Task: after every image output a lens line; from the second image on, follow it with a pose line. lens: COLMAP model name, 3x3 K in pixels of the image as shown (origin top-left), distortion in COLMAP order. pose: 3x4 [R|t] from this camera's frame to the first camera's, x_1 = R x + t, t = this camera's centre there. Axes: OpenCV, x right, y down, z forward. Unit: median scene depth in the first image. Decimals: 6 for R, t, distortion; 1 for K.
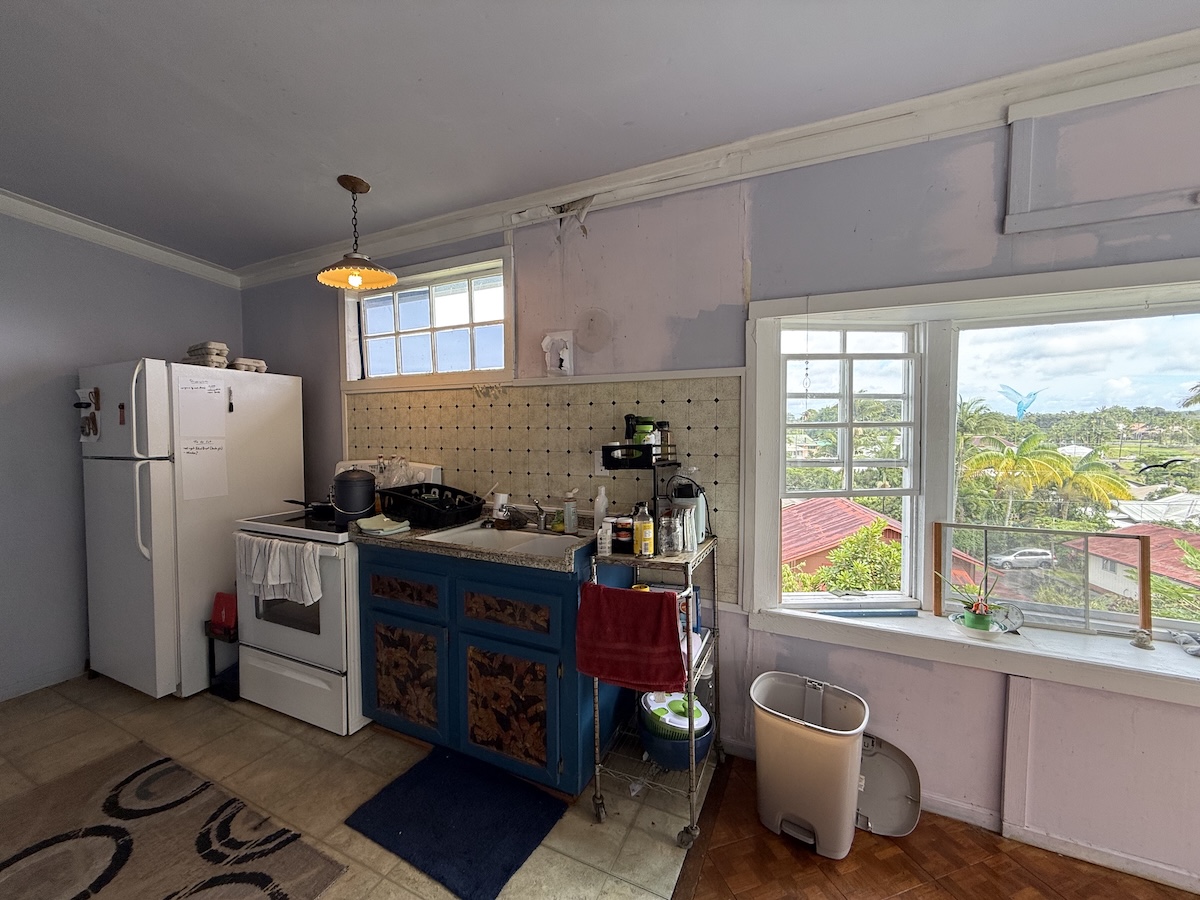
lens RADIAL K [[478.5, 0, 596.8], [0, 478.5, 448.0], [0, 0, 1]] dist [-0.000421, 0.000460]
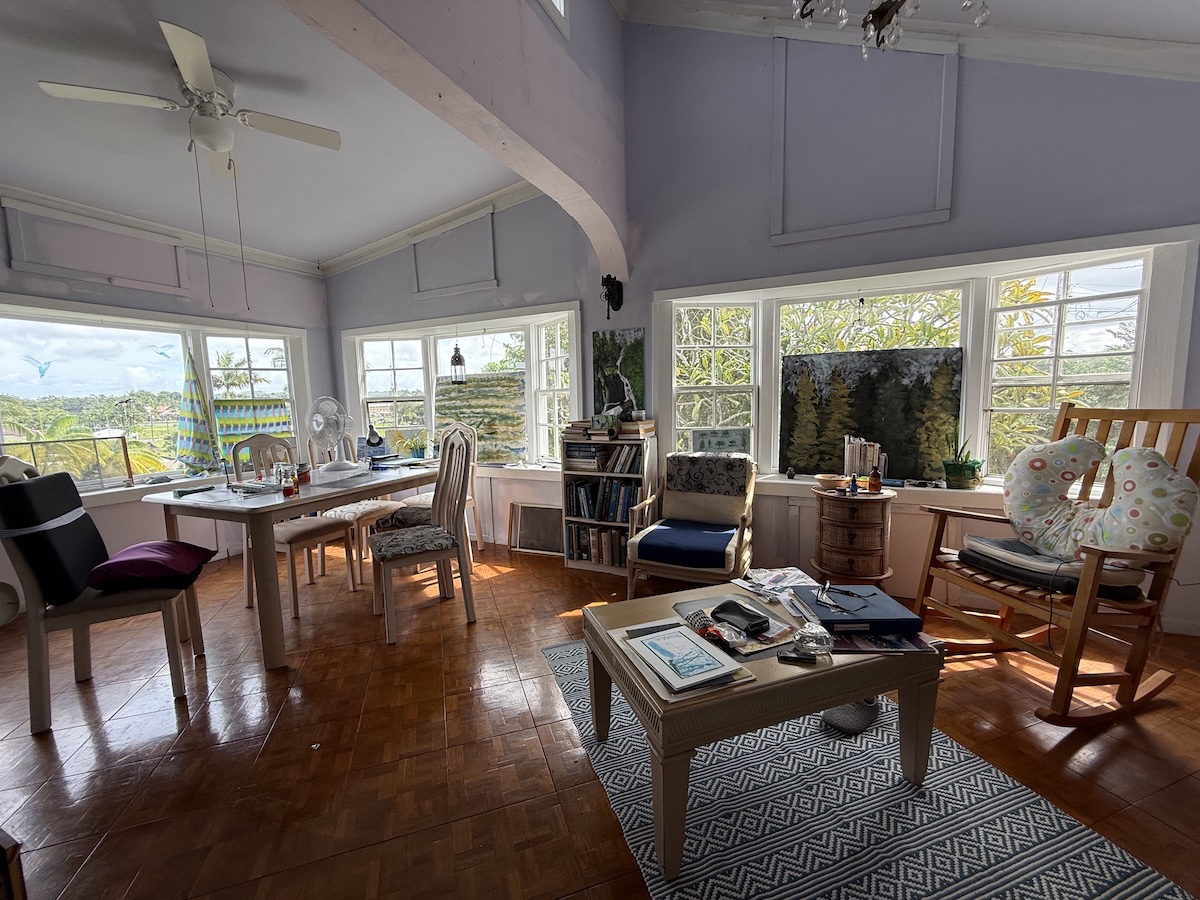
lens RADIAL K [[478.5, 0, 596.8], [0, 478.5, 448.0], [0, 0, 1]] dist [-0.000421, 0.000460]
pose [[-0.008753, -0.103027, 0.994640, -0.819767], [0.070877, 0.992112, 0.103389, 0.148530], [-0.997447, 0.071403, -0.001382, -0.911262]]
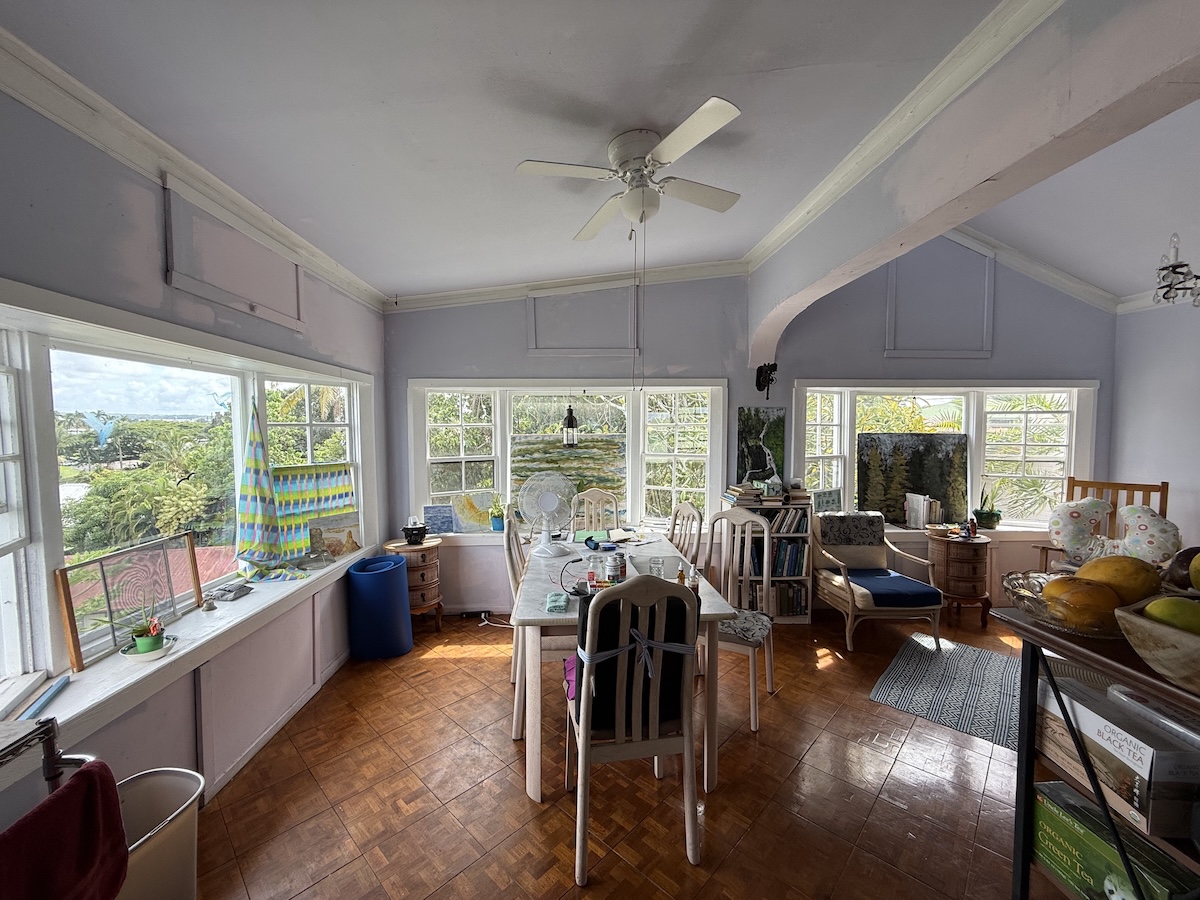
lens RADIAL K [[478.5, 0, 596.8], [0, 478.5, 448.0], [0, 0, 1]] dist [-0.000421, 0.000460]
pose [[-0.466906, -0.035549, 0.883592, -0.505215], [0.041975, 0.997174, 0.062299, -0.077183], [-0.883310, 0.066177, -0.464094, 0.540291]]
